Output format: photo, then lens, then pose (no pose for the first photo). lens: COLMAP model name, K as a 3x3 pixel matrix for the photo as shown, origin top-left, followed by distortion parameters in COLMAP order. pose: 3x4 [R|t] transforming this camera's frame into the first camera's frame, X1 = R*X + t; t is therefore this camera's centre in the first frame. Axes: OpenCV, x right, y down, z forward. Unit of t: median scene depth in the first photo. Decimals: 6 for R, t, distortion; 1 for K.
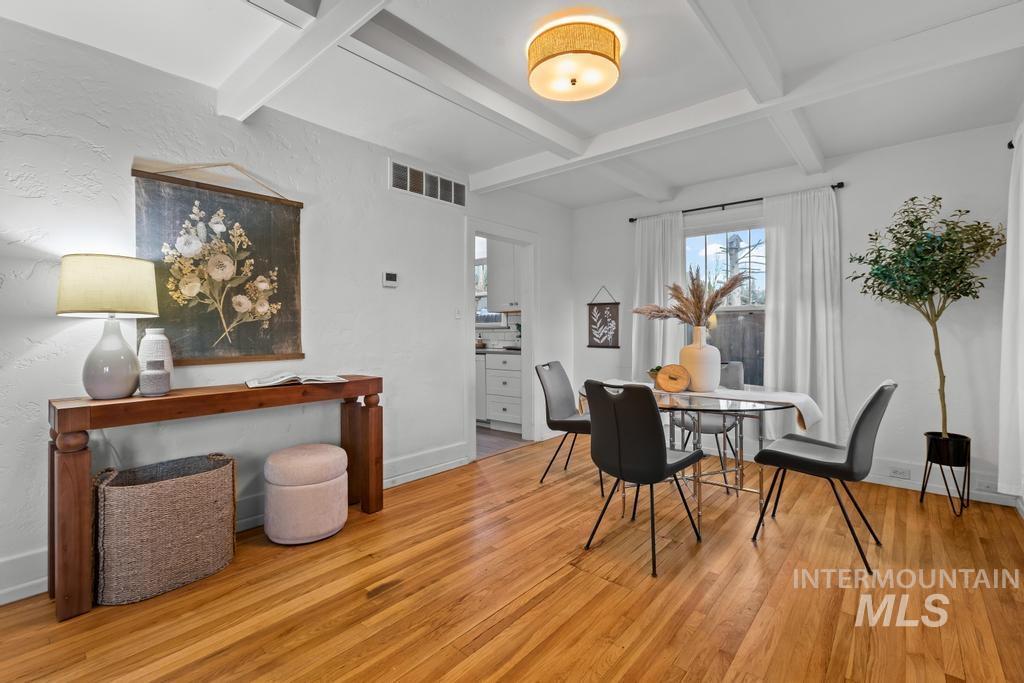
lens RADIAL K [[460.9, 0, 510.2], [0, 460.9, 339.0], [0, 0, 1]] dist [-0.021342, 0.010473]
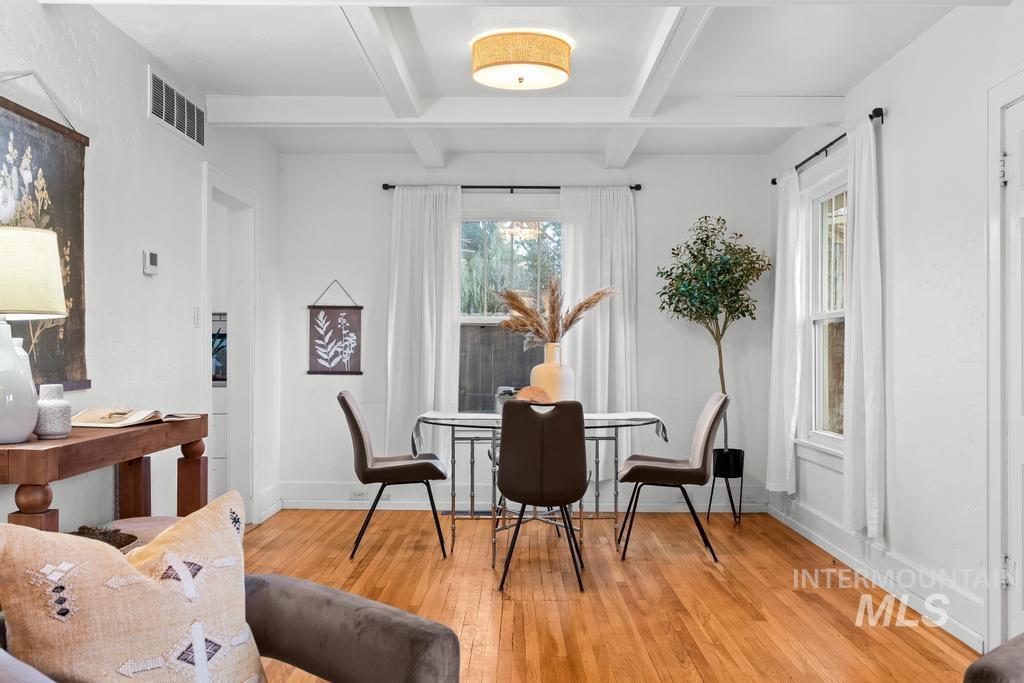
lens RADIAL K [[982.3, 0, 512.0], [0, 982.3, 416.1], [0, 0, 1]] dist [-0.020978, -0.003195]
pose [[0.762766, -0.037974, 0.645558, -0.754669], [0.008015, 0.998753, 0.049280, 0.016929], [-0.646624, -0.032415, 0.762120, -0.337862]]
